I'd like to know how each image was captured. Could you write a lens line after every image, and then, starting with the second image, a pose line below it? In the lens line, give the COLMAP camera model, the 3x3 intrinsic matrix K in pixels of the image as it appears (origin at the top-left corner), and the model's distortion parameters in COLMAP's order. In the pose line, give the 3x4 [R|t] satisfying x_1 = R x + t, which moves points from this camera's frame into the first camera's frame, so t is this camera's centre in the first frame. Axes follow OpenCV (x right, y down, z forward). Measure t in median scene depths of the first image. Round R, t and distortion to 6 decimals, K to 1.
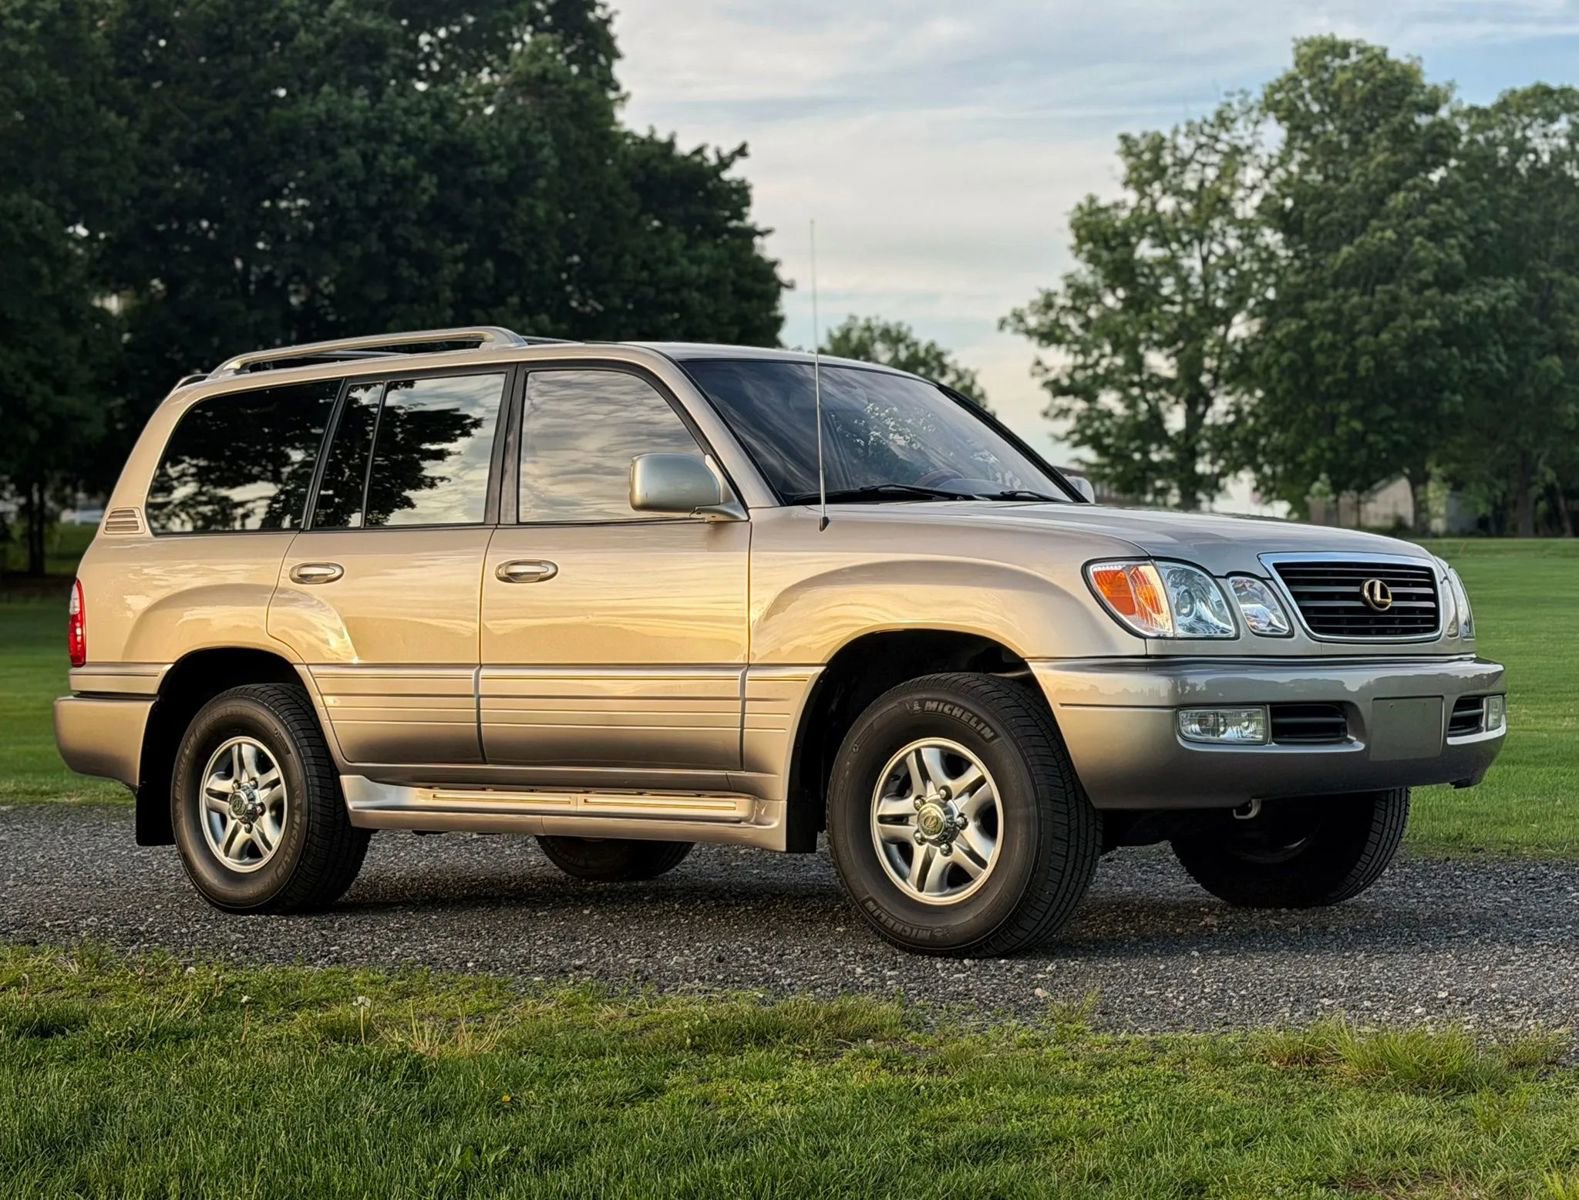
lens RADIAL K [[3018.3, 0, 814.9], [0, 3018.3, 597.9], [0, 0, 1]] dist [0.073105, 0.001260]
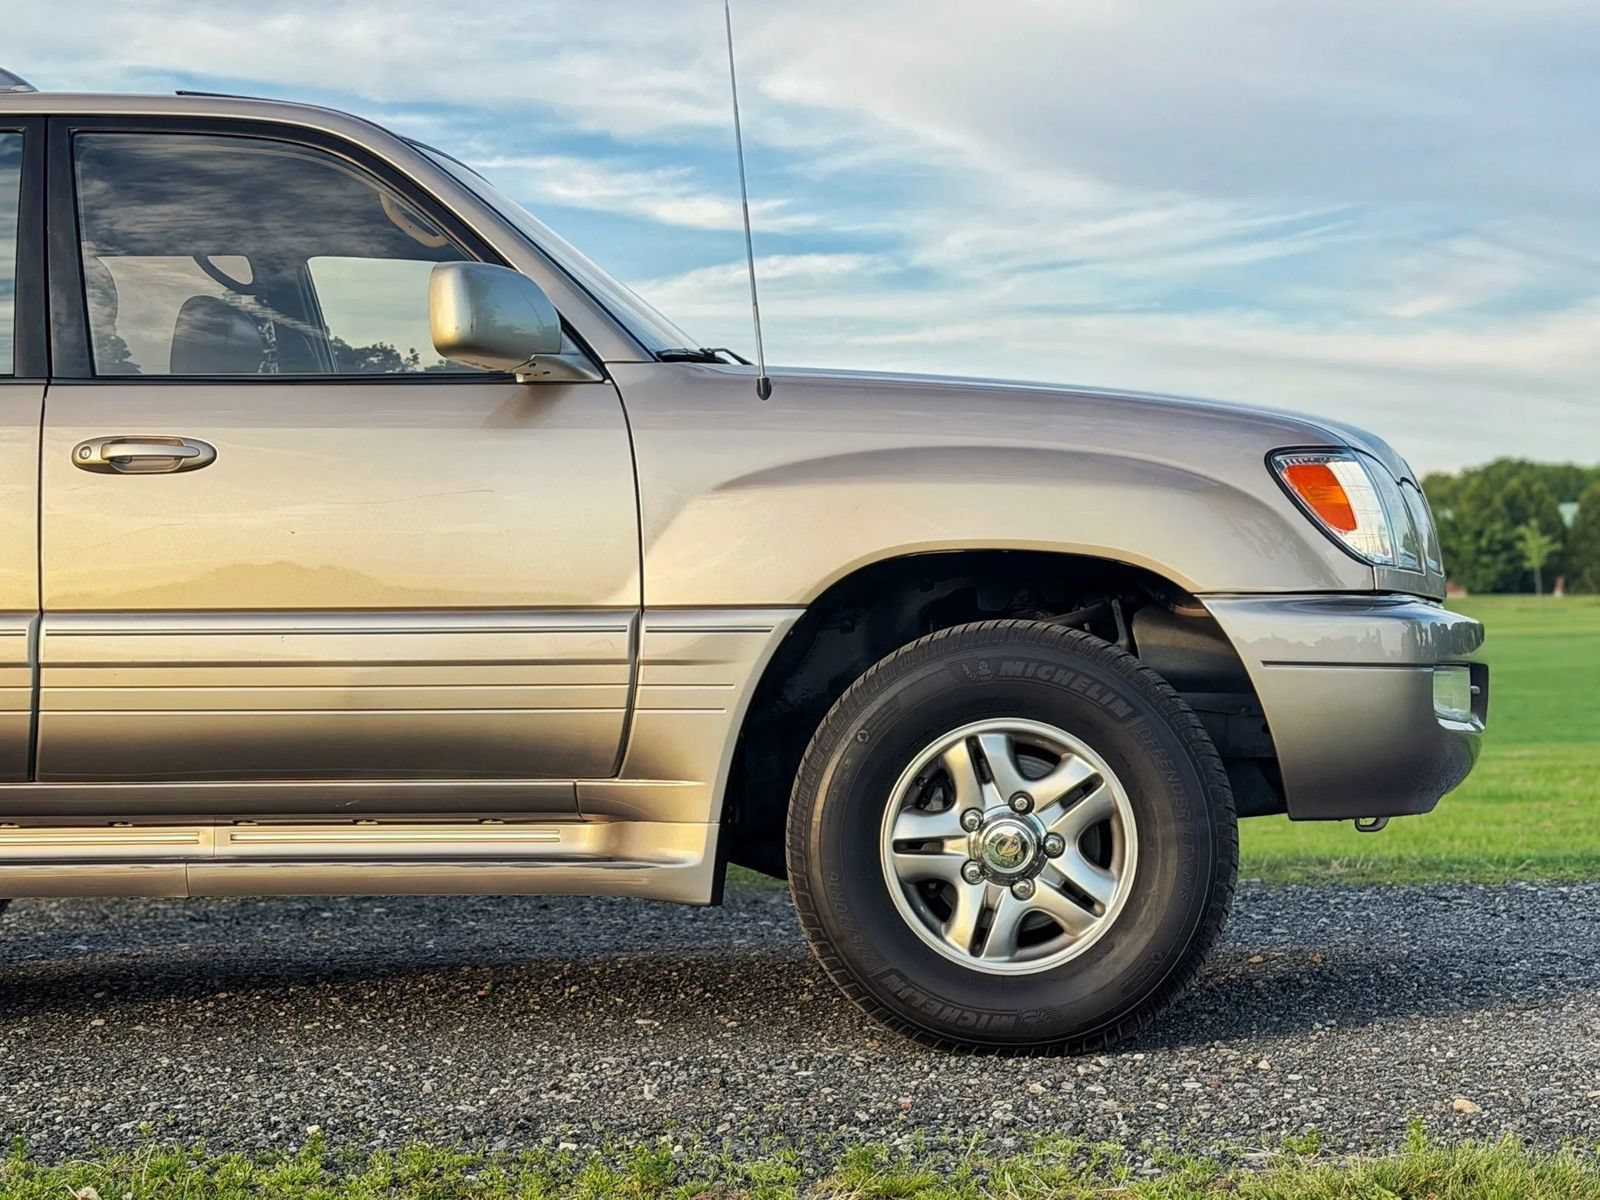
lens RADIAL K [[2802.6, 0, 800.0], [0, 2802.6, 600.0], [0, 0, 1]] dist [0.146444, 0.013324]
pose [[0.835117, 0.019862, 0.549714, -0.280141], [-0.009154, 0.999711, -0.022214, 0.029531], [-0.549997, 0.013519, 0.835057, 0.440528]]
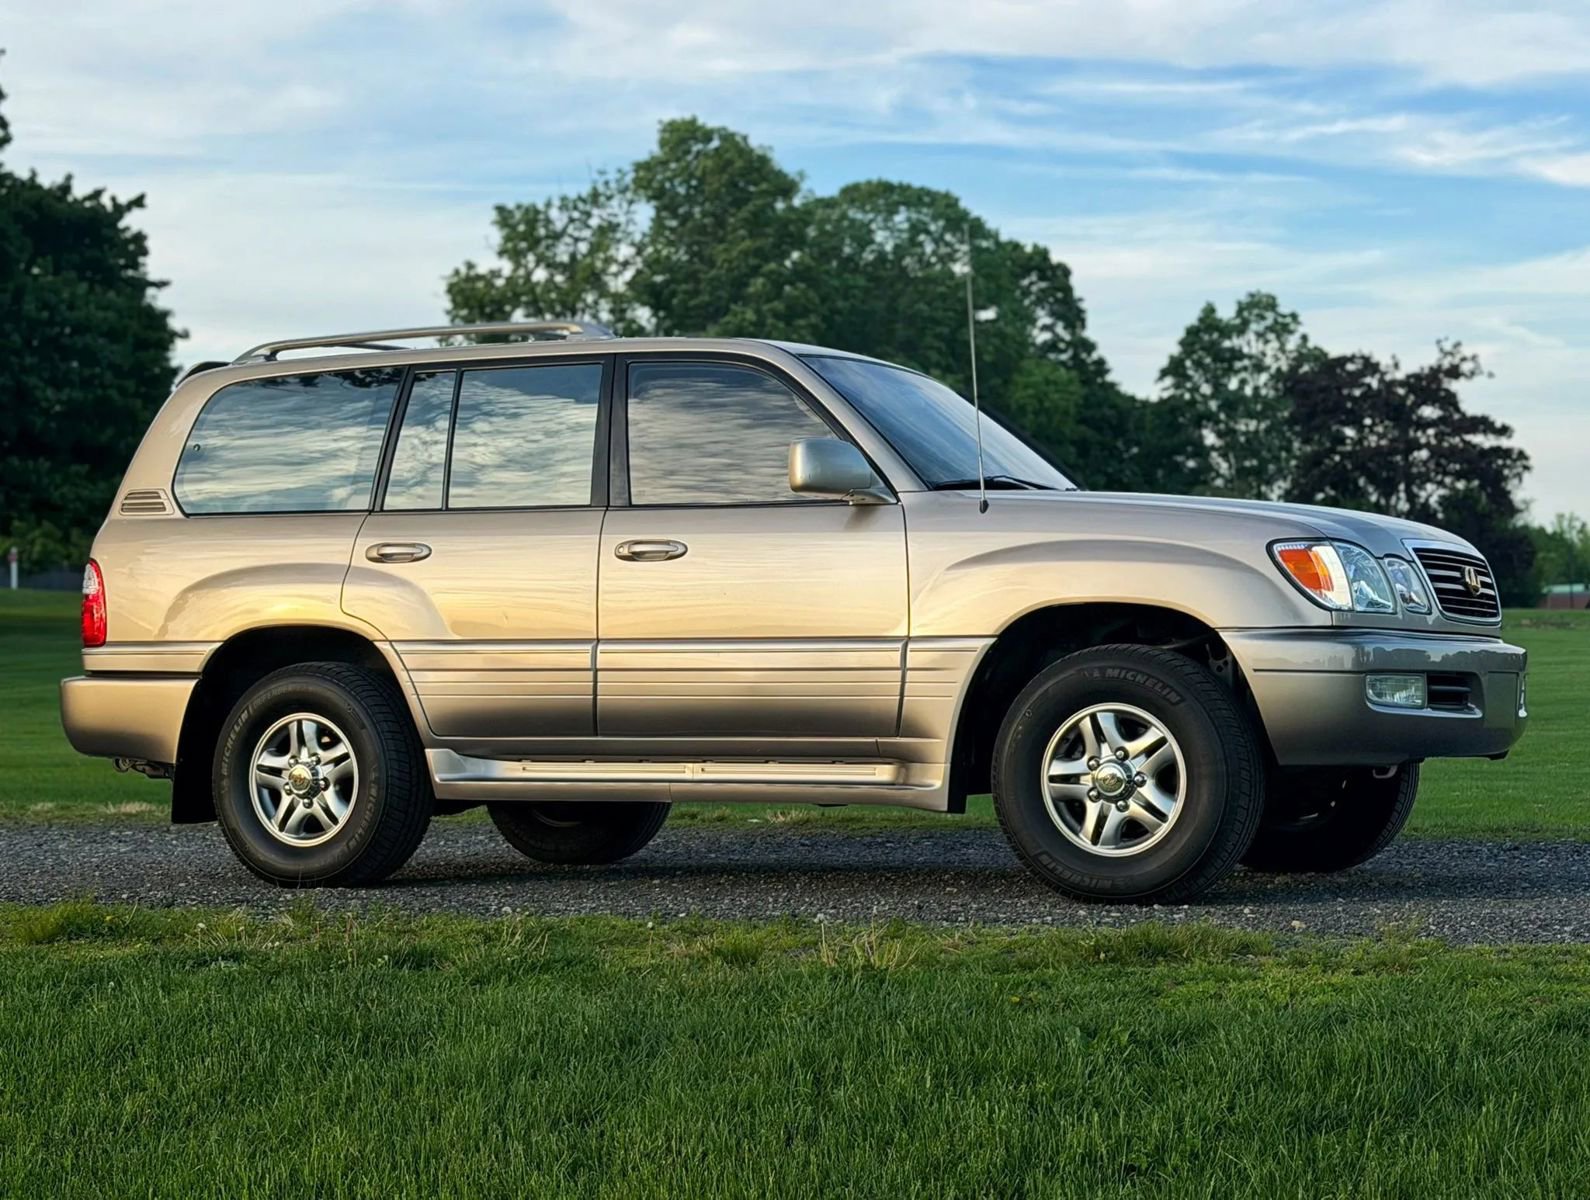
lens RADIAL K [[2942.1, 0, 795.0], [0, 2942.1, 600.0], [0, 0, 1]] dist [0.129316, 0.361310]
pose [[0.973878, 0.017042, 0.226431, -0.265017], [-0.012222, 0.999668, -0.022670, 0.029476], [-0.226743, 0.019311, 0.973763, -0.006796]]
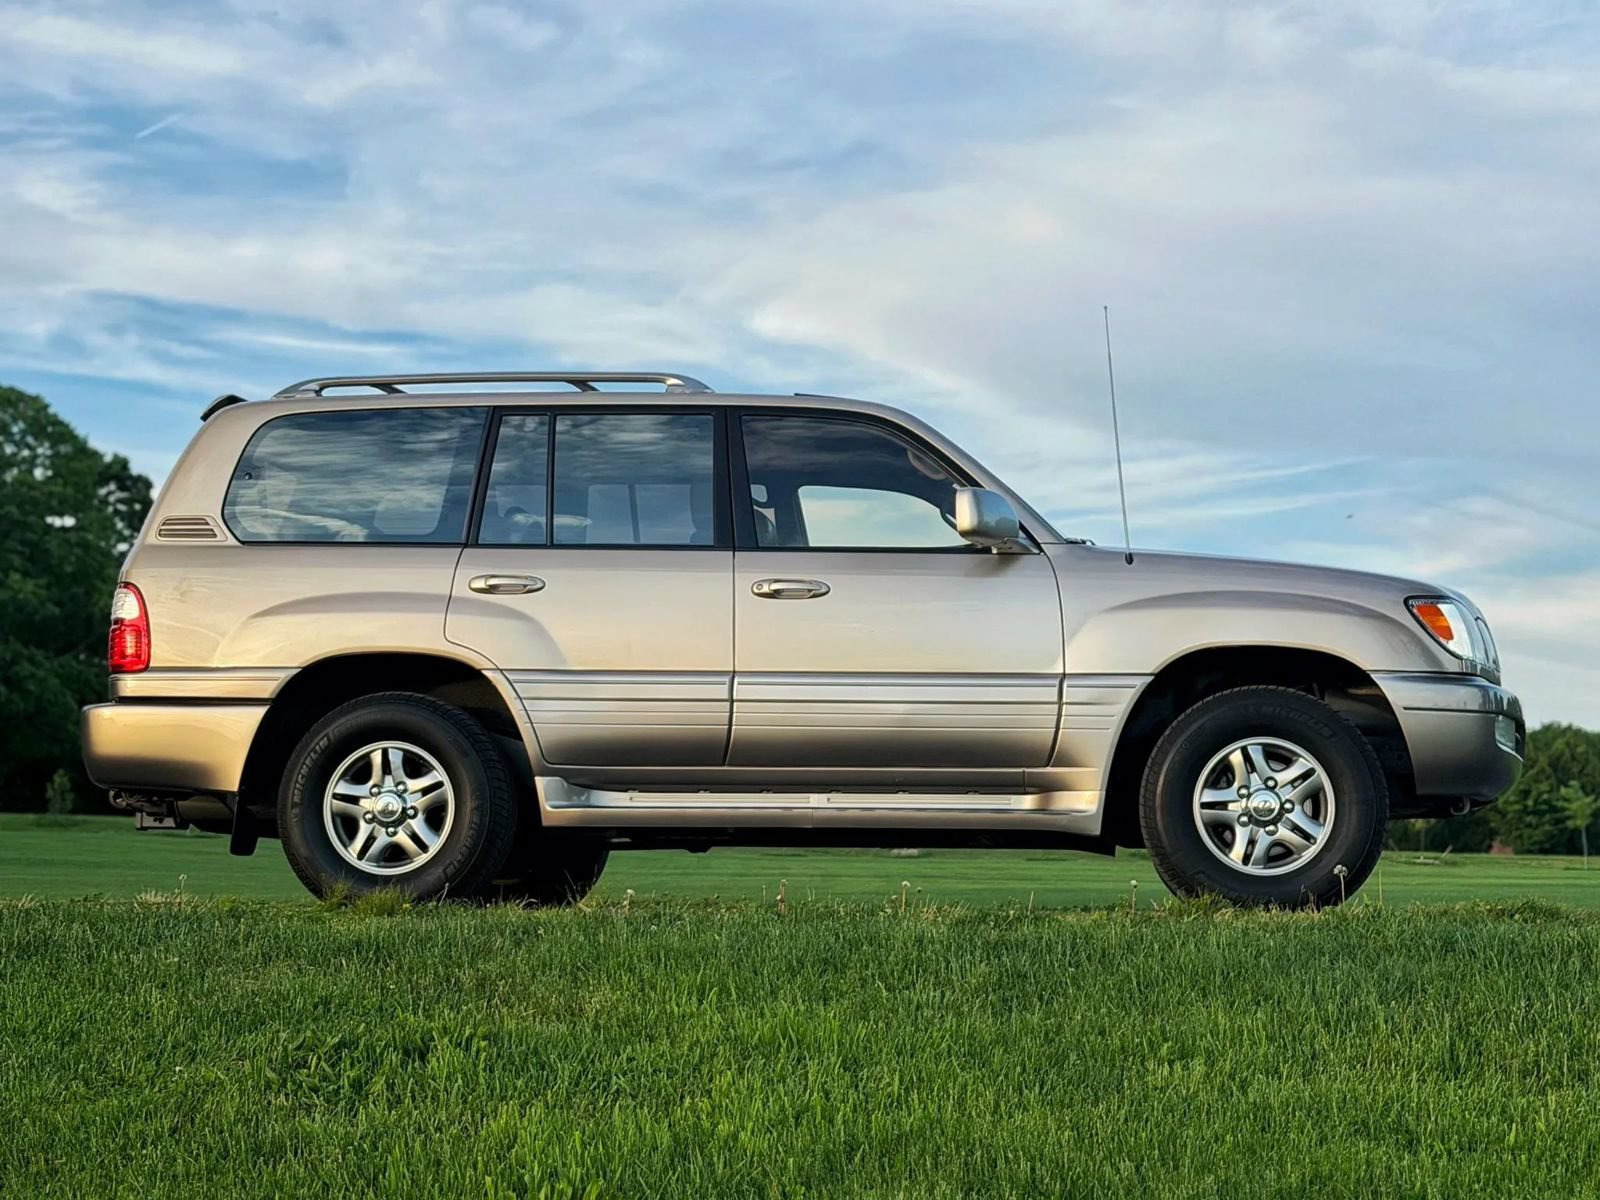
lens RADIAL K [[2958.0, 0, 800.0], [0, 2958.0, 600.0], [0, 0, 1]] dist [0.151788, 0.060358]
pose [[0.836515, 0.087550, 0.540905, -0.645636], [-0.031267, 0.993171, -0.112399, 0.111204], [-0.547052, 0.077111, 0.833540, 0.092138]]
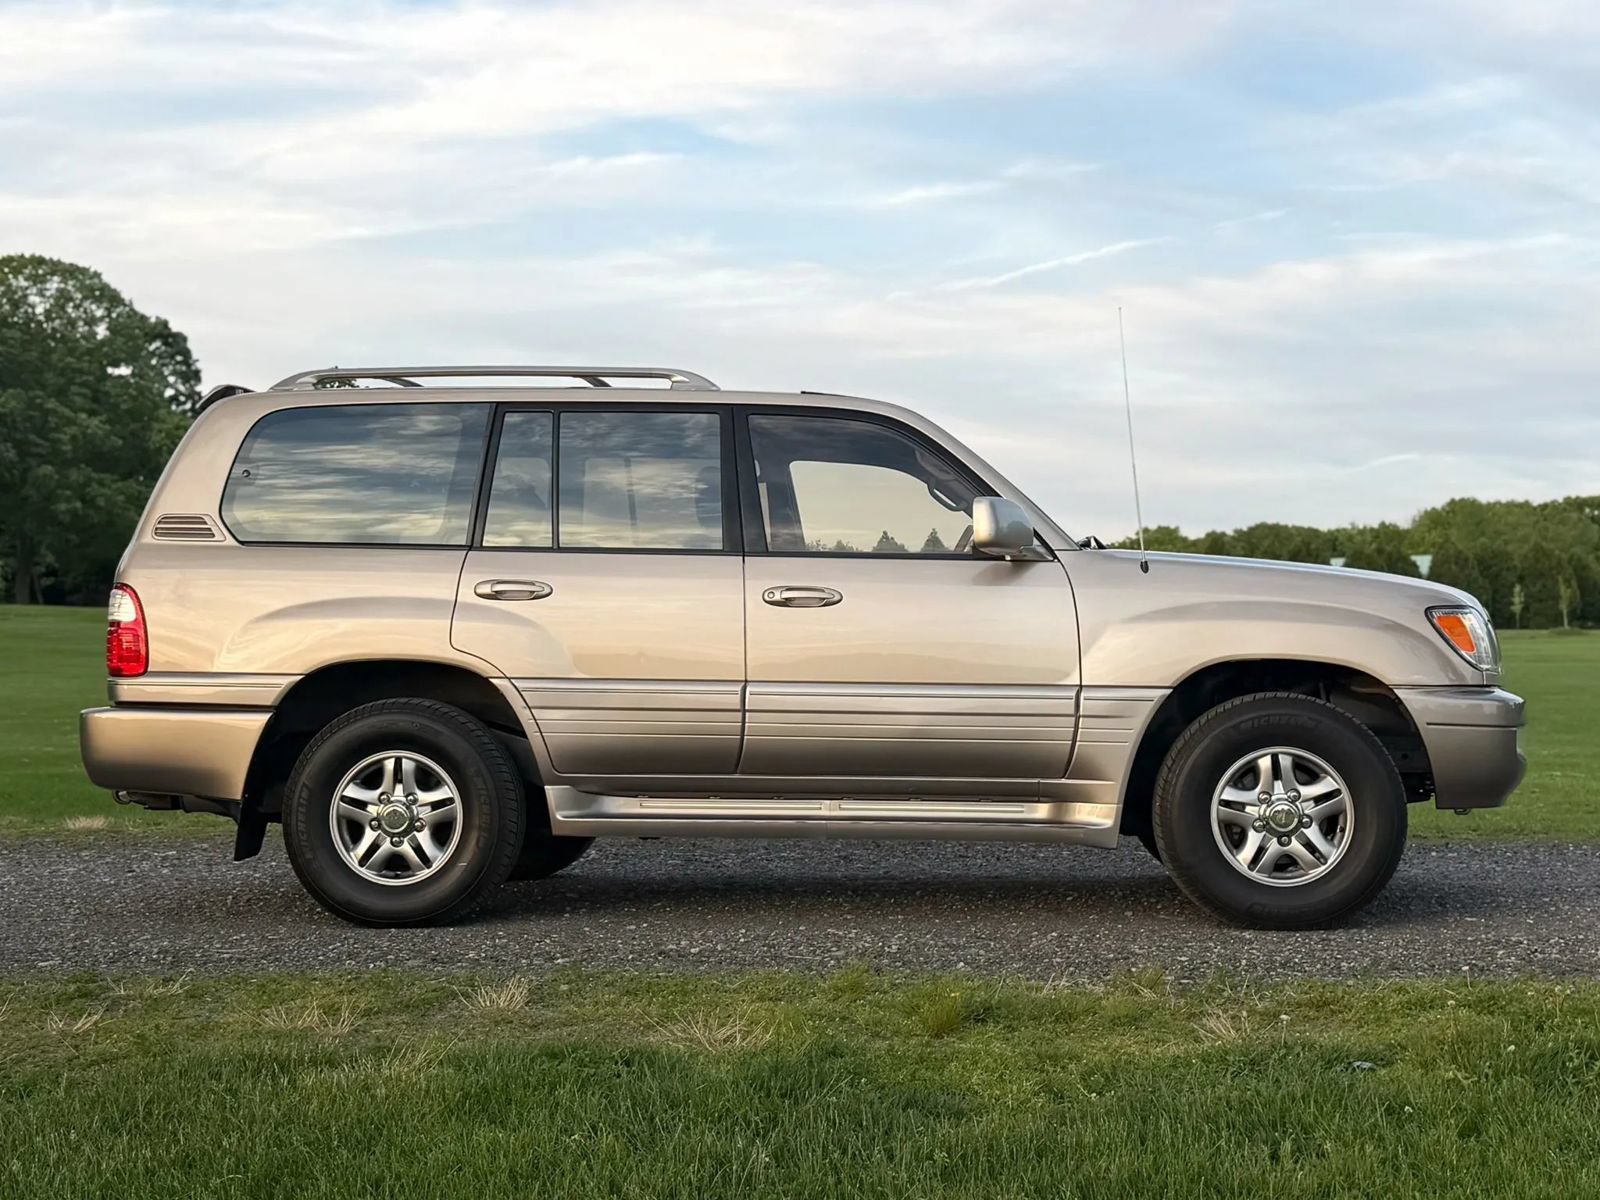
lens RADIAL K [[2239.7, 0, 797.3], [0, 2239.7, 623.8], [0, 0, 1]] dist [0.143866, 0.039334]
pose [[0.812805, 0.035619, 0.581446, -0.540960], [-0.026640, 0.999357, -0.023980, 0.019490], [-0.581926, 0.004001, 0.813232, 0.326499]]
